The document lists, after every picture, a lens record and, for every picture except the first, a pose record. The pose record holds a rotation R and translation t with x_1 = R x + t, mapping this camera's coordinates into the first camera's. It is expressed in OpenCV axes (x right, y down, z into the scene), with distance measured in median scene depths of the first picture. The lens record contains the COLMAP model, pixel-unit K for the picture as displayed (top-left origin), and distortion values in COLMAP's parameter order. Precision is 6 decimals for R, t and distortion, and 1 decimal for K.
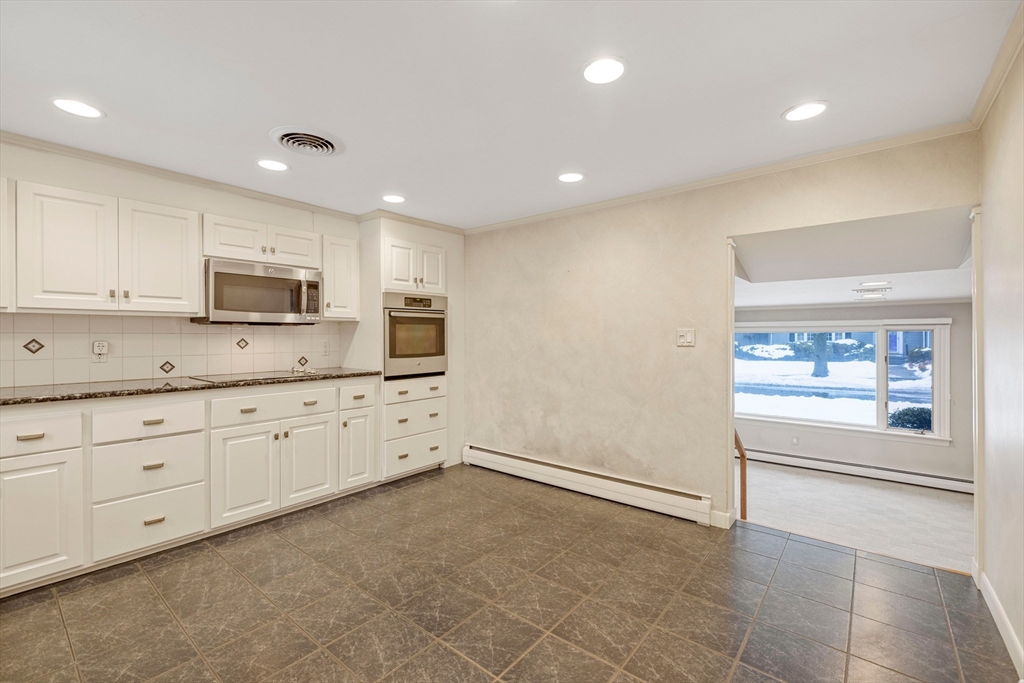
lens RADIAL K [[437.7, 0, 516.2], [0, 437.7, 336.5], [0, 0, 1]] dist [-0.001832, -0.001229]
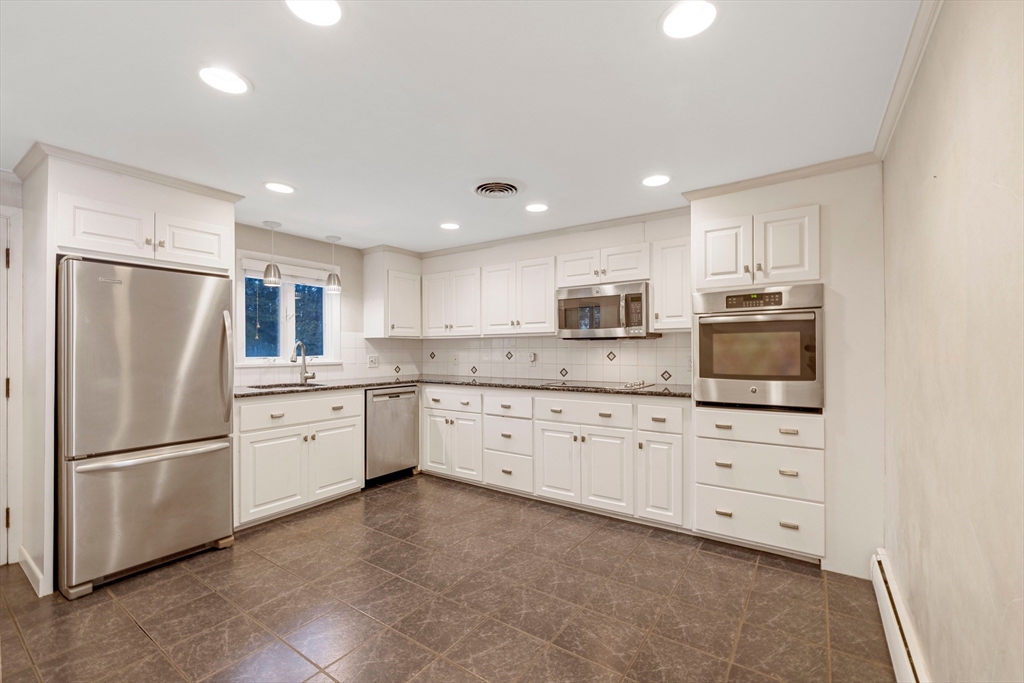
lens RADIAL K [[437.7, 0, 506.4], [0, 437.7, 350.0], [0, 0, 1]] dist [-0.001832, -0.001229]
pose [[0.066081, 0.001871, -0.997812, 0.527870], [0.002060, 0.999996, 0.002011, -0.002514], [0.997812, -0.002188, 0.066077, 0.690372]]
